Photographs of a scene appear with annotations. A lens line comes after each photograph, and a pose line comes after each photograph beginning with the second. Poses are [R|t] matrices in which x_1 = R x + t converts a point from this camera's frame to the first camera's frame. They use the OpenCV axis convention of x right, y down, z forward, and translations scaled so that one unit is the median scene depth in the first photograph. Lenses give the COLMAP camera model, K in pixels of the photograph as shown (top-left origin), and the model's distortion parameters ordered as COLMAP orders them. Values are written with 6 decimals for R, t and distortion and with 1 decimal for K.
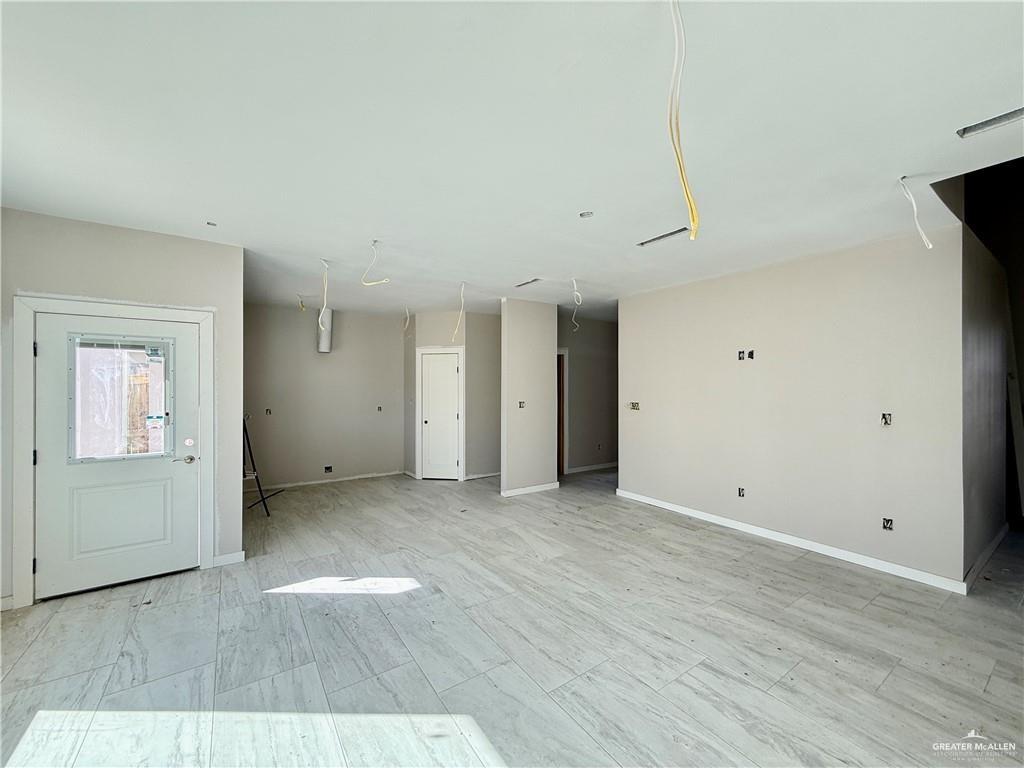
lens RADIAL K [[411.1, 0, 514.6], [0, 411.1, 383.4], [0, 0, 1]] dist [0.006449, 0.000081]
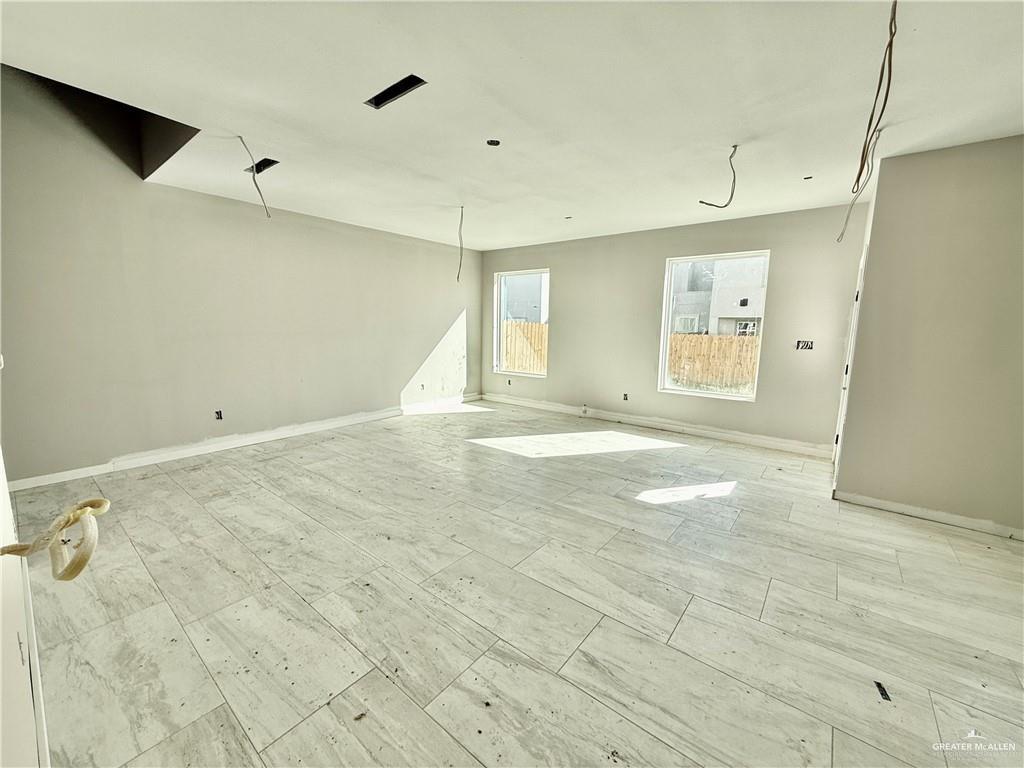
lens RADIAL K [[411.1, 0, 516.1], [0, 411.1, 385.5], [0, 0, 1]] dist [0.006449, 0.000081]
pose [[-0.955638, 0.026994, -0.293304, 0.289813], [-0.015932, 0.989596, 0.142986, 0.026004], [0.294112, 0.141316, -0.945266, 1.376219]]
